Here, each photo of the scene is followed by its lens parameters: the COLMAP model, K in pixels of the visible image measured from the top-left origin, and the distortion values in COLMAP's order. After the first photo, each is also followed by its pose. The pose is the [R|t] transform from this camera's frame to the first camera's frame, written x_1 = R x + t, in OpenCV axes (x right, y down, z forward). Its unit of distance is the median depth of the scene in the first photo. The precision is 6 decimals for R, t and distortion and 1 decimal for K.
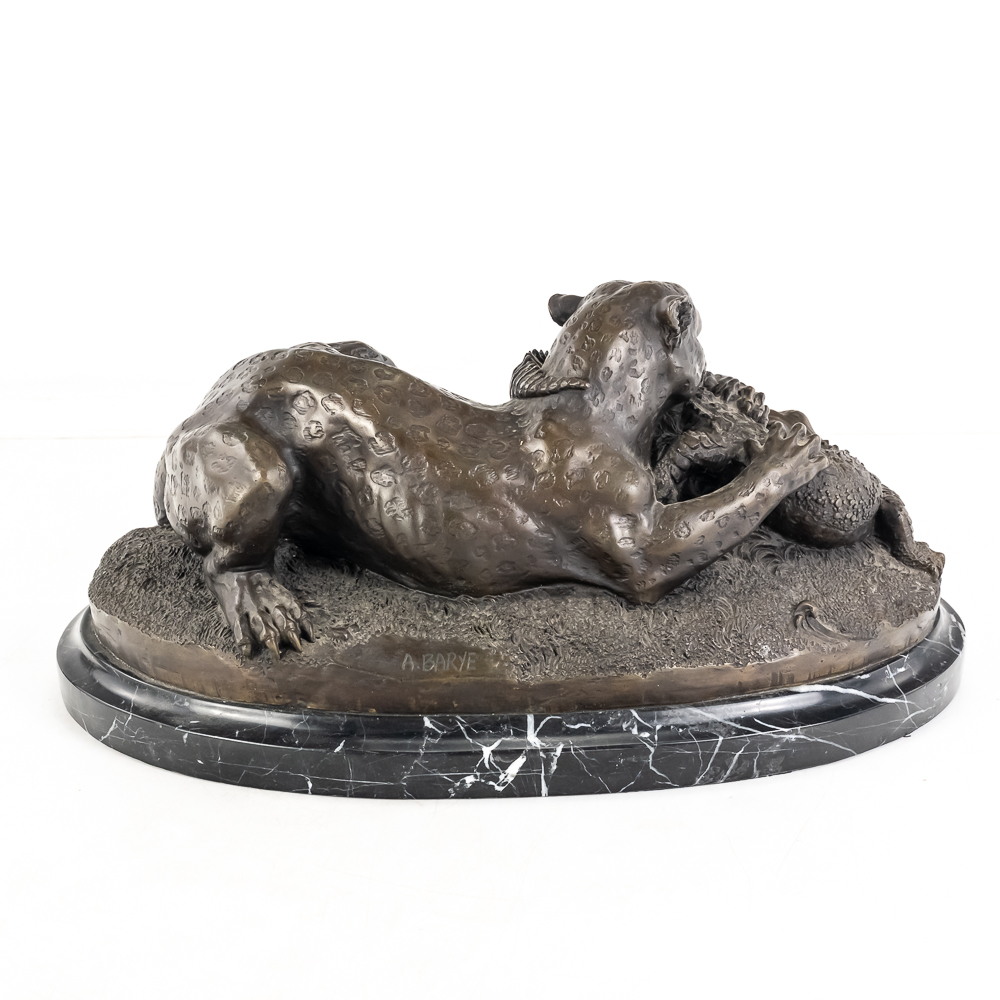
lens RADIAL K [[1806.9, 0, 500.0], [0, 1806.9, 500.0], [0, 0, 1]] dist [0.038742, 0.070664]
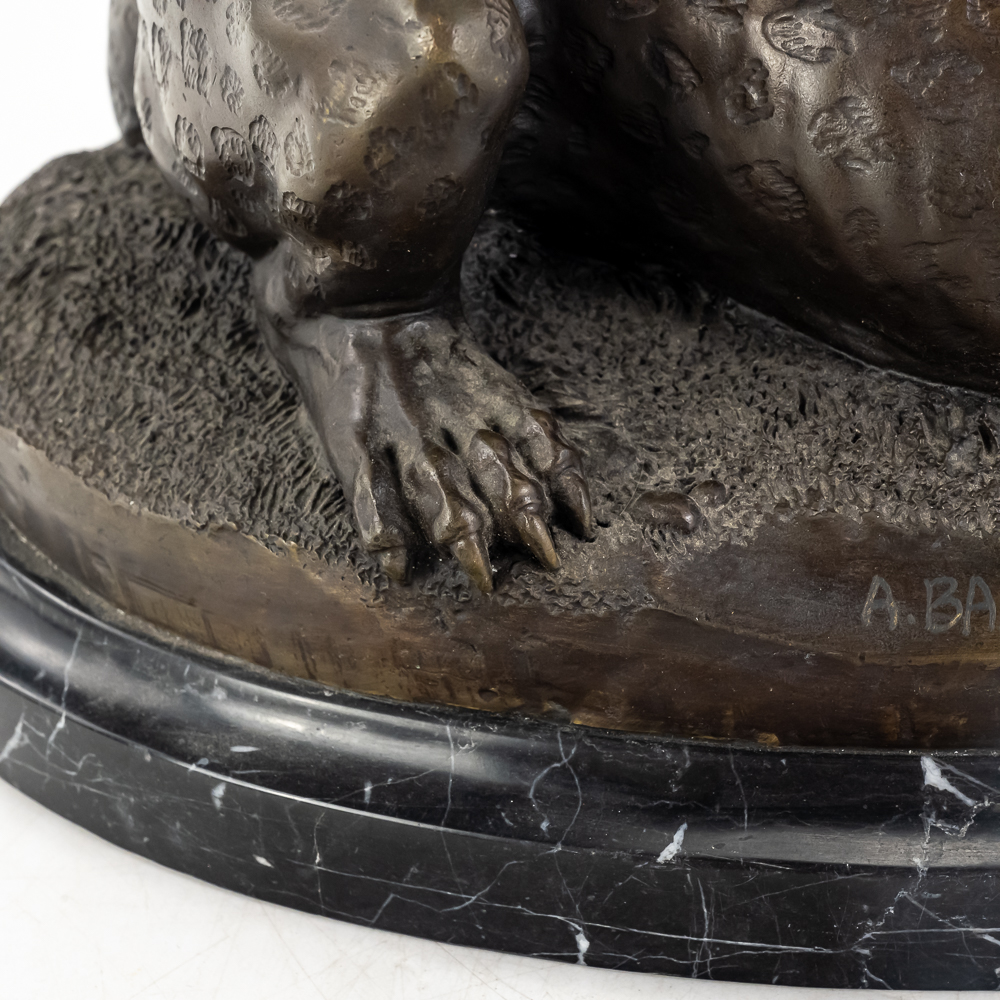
lens RADIAL K [[2854.1, 0, 500.0], [0, 2854.1, 500.0], [0, 0, 1]] dist [0.035386, 0.574622]
pose [[0.997860, 0.000956, -0.065376, -0.084258], [0.011462, 0.981851, 0.189307, -0.027662], [0.064371, -0.189651, 0.979739, 0.477371]]
